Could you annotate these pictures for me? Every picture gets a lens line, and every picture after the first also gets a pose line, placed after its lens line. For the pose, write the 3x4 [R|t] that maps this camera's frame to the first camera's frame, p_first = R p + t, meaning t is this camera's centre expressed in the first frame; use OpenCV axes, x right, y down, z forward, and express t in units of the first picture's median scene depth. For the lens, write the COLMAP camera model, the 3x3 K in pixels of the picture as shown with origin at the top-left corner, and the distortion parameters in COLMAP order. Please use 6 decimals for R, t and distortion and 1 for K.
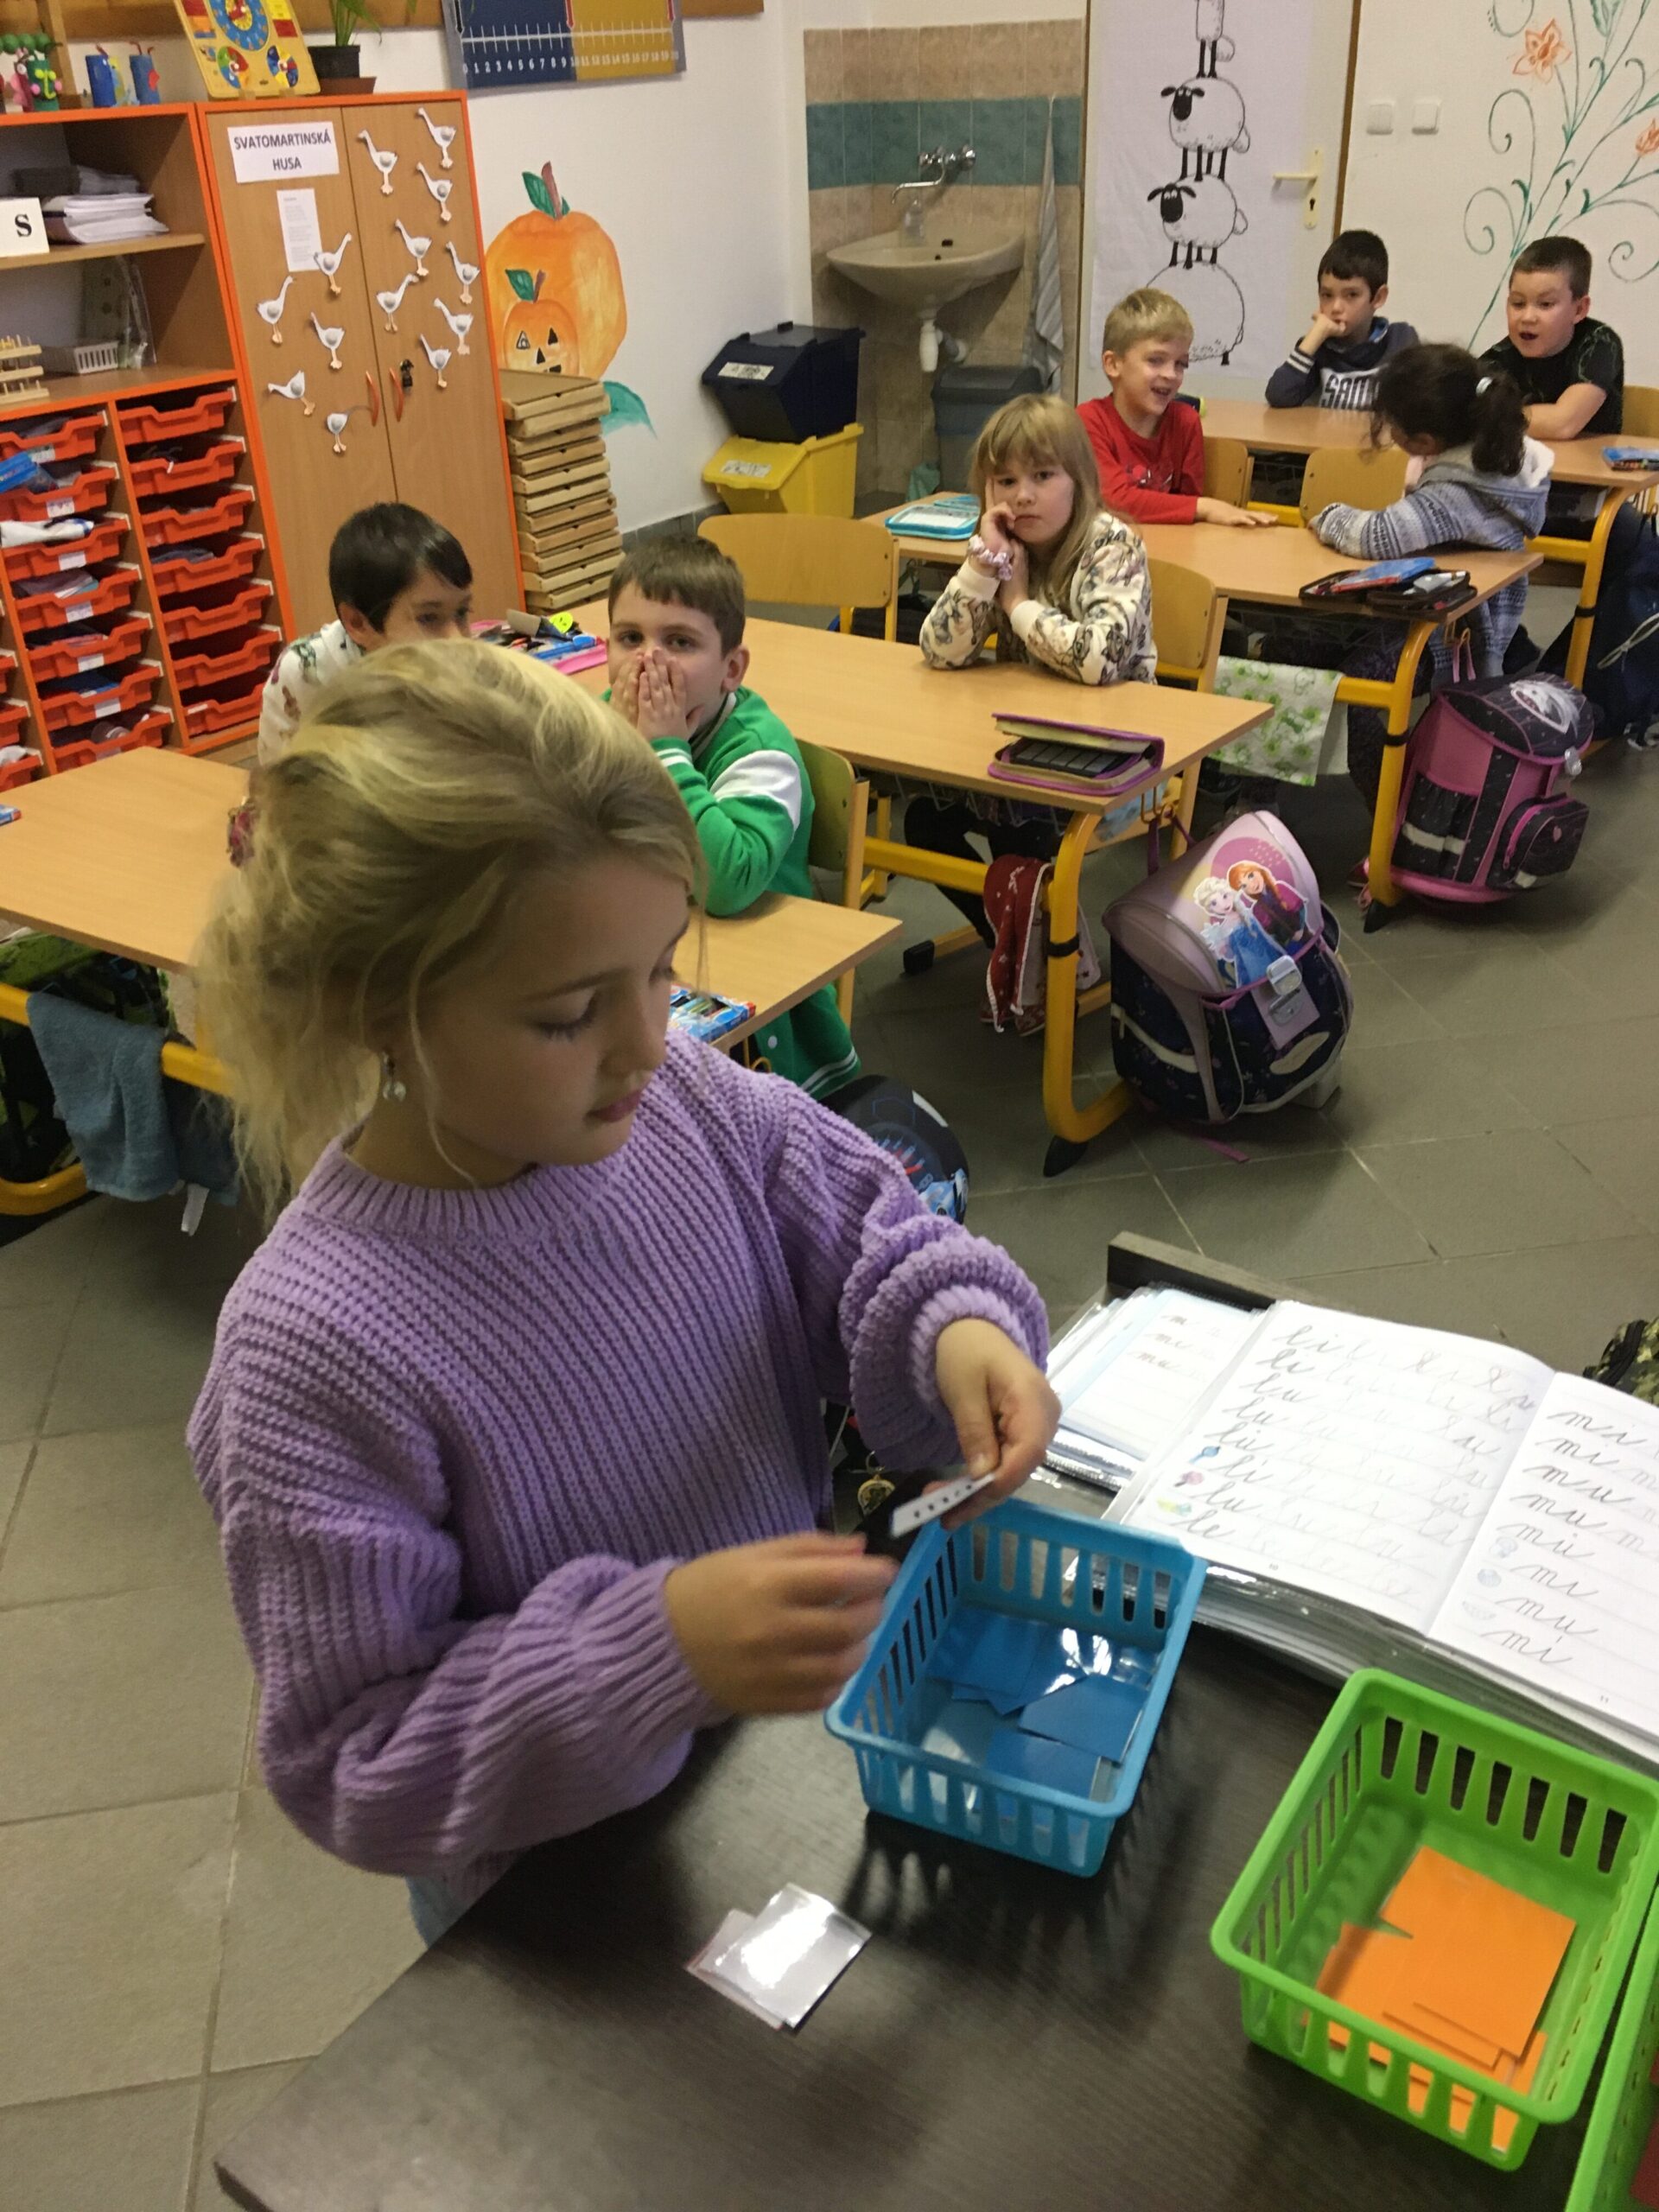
lens RADIAL K [[1871.0, 0, 824.8], [0, 1871.0, 1104.3], [0, 0, 1]] dist [0.075540, -0.112450]
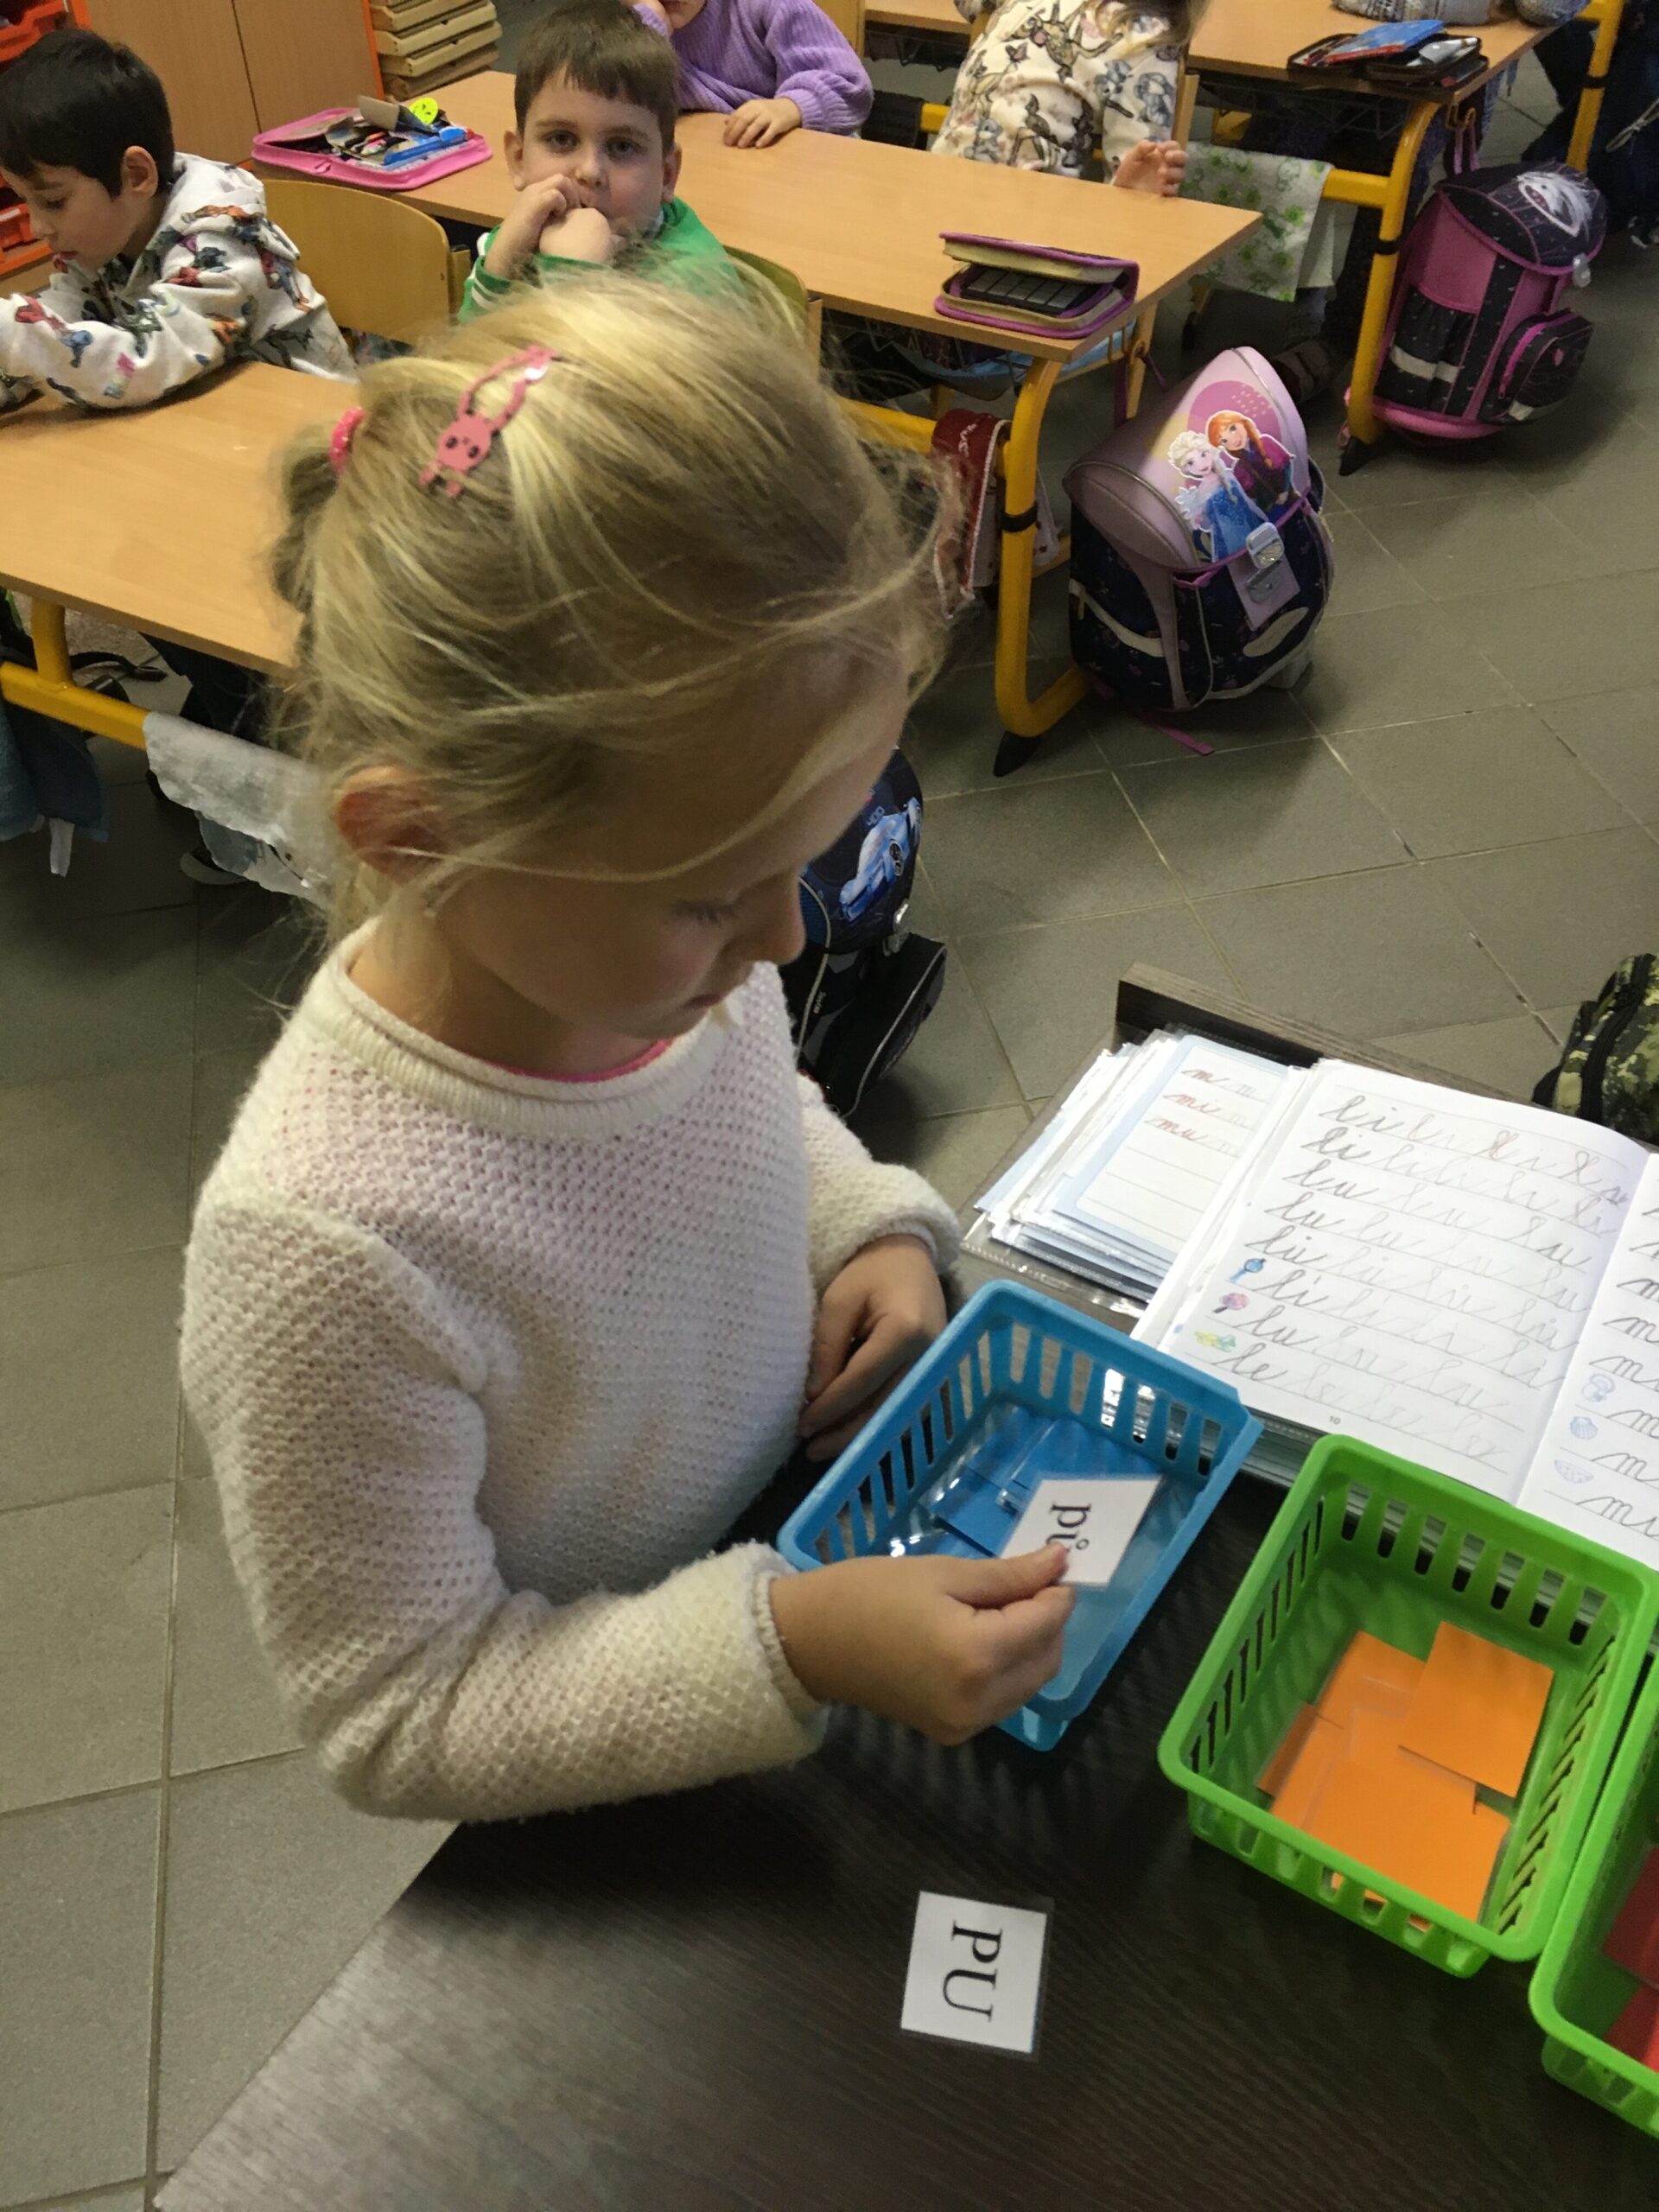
lens RADIAL K [[1877.3, 0, 822.9], [0, 1877.3, 1104.4], [0, 0, 1]] dist [0.083314, -0.130798]
pose [[0.998852, -0.029444, 0.037785, -0.004886], [0.019247, 0.969003, 0.246299, -0.022521], [-0.043866, -0.245289, 0.968457, 0.041564]]
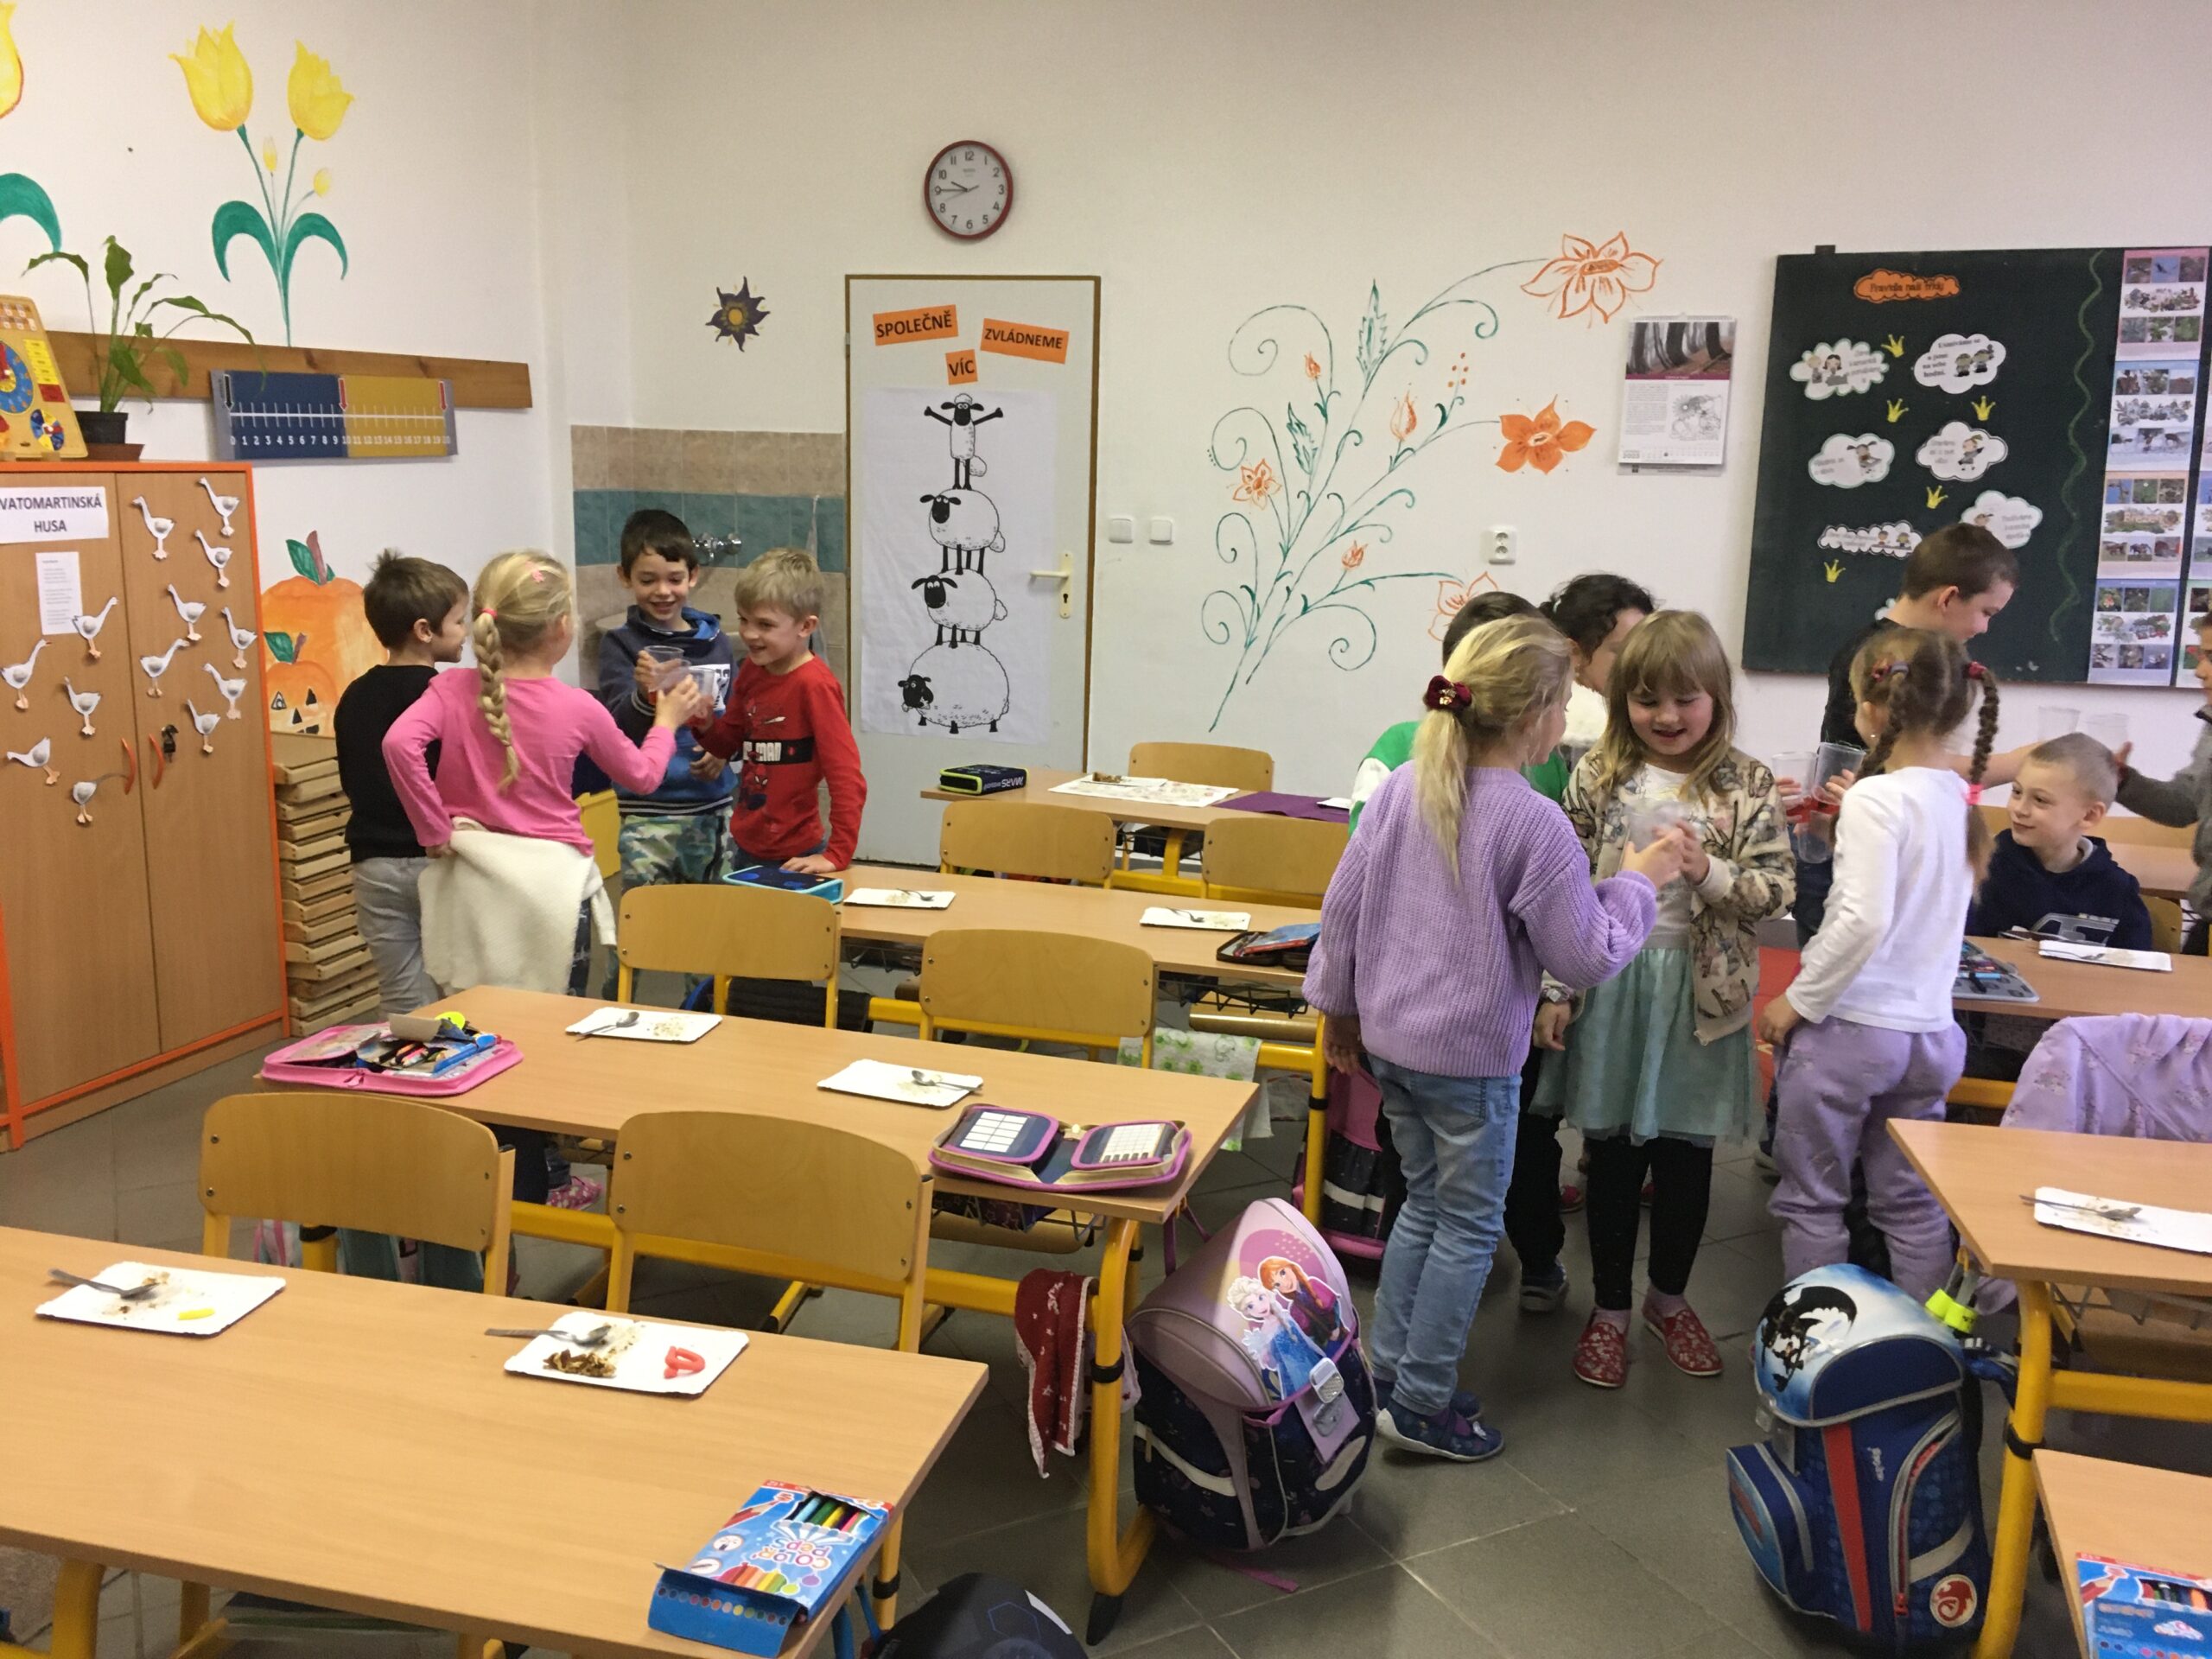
lens RADIAL K [[1880.2, 0, 1103.1], [0, 1880.2, 831.6], [0, 0, 1]] dist [0.077691, -0.119318]
pose [[0.949415, -0.005906, 0.313969, -0.091676], [0.101067, 0.952373, -0.287701, -0.041834], [-0.297317, 0.304880, 0.904793, 0.065430]]
